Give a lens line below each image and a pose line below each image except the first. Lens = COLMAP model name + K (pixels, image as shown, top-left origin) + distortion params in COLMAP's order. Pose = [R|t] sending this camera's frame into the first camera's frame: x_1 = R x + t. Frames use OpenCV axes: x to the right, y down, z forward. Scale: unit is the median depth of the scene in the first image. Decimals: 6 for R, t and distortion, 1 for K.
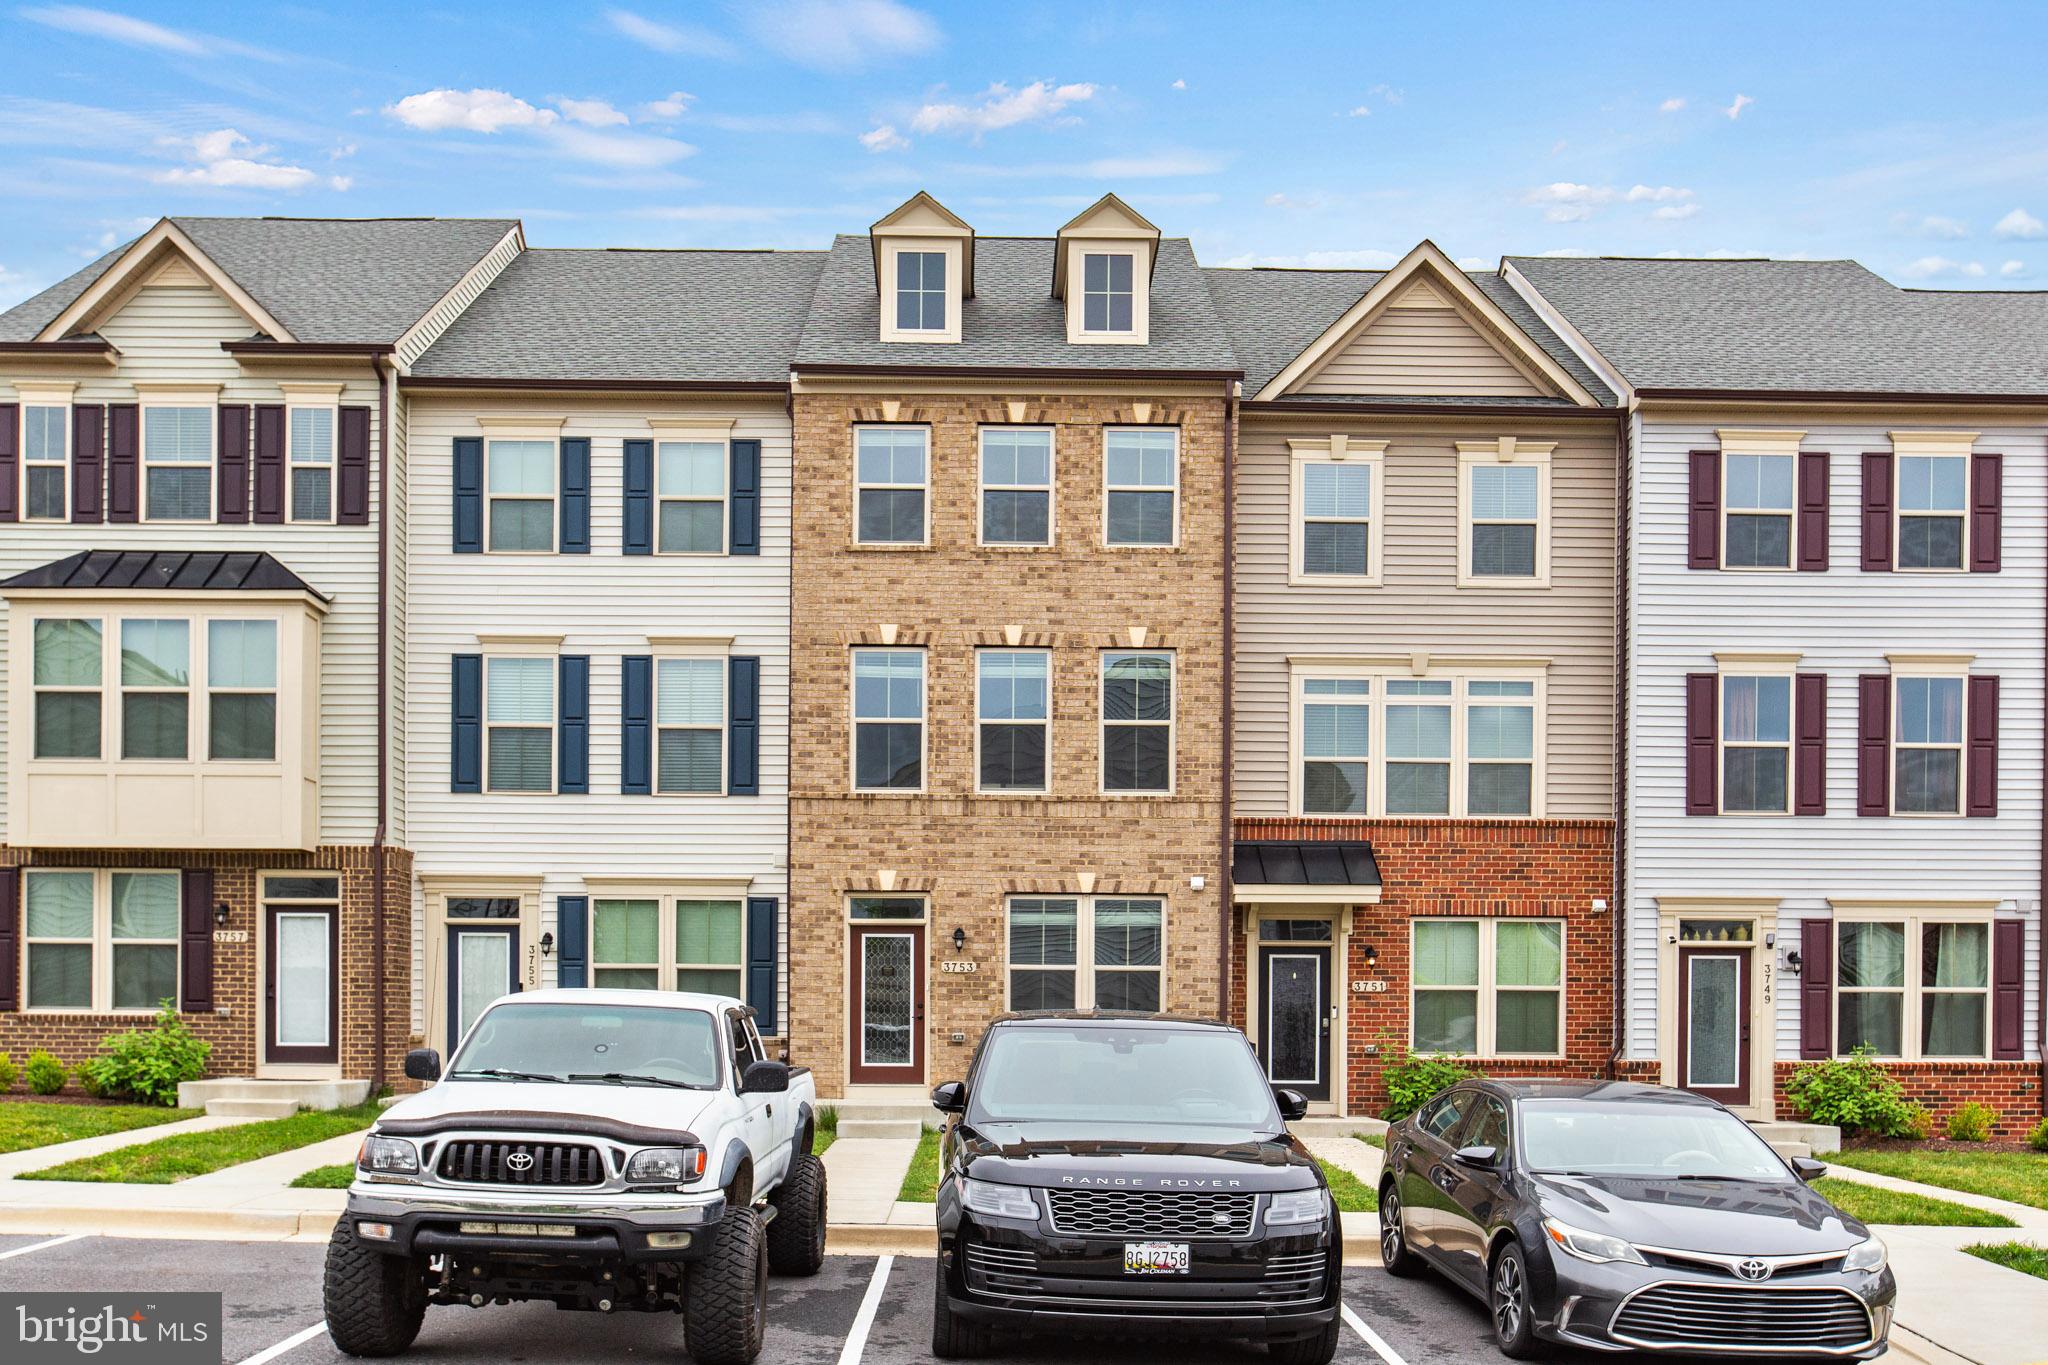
lens RADIAL K [[1981.2, 0, 1023.0], [0, 1981.2, 682.5], [0, 0, 1]] dist [-0.009926, 0.000000]
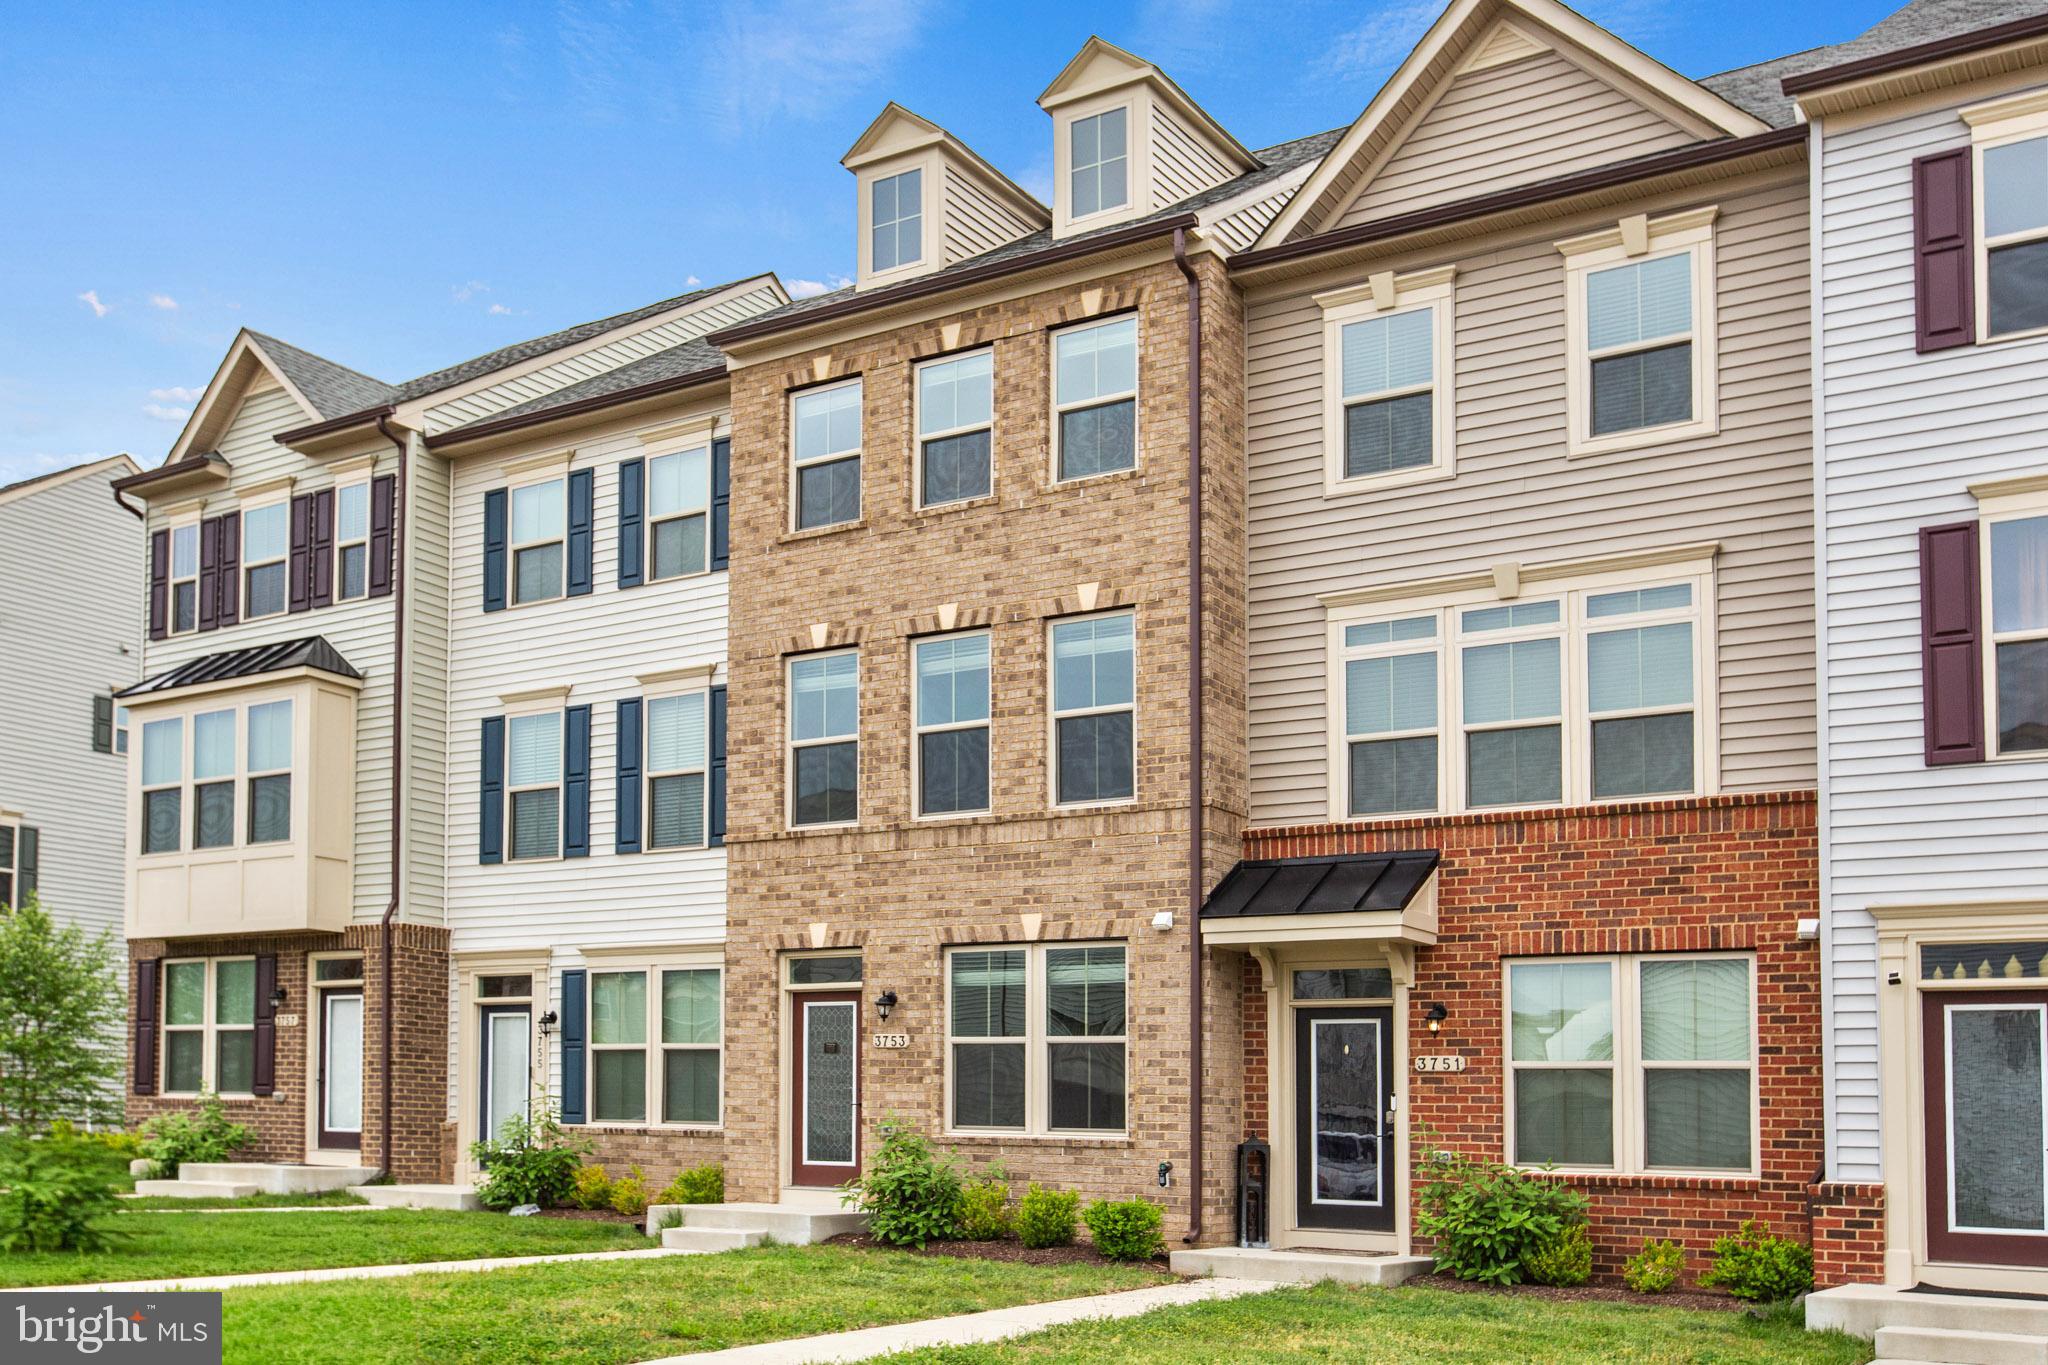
lens RADIAL K [[1942.3, 0, 1006.0], [0, 1942.3, 778.1], [0, 0, 1]] dist [-0.003806, 0.000000]
pose [[0.827068, -0.090190, -0.554819, 0.431033], [0.078673, 0.995902, -0.044613, 0.075104], [0.556569, -0.006752, 0.830774, 0.371500]]
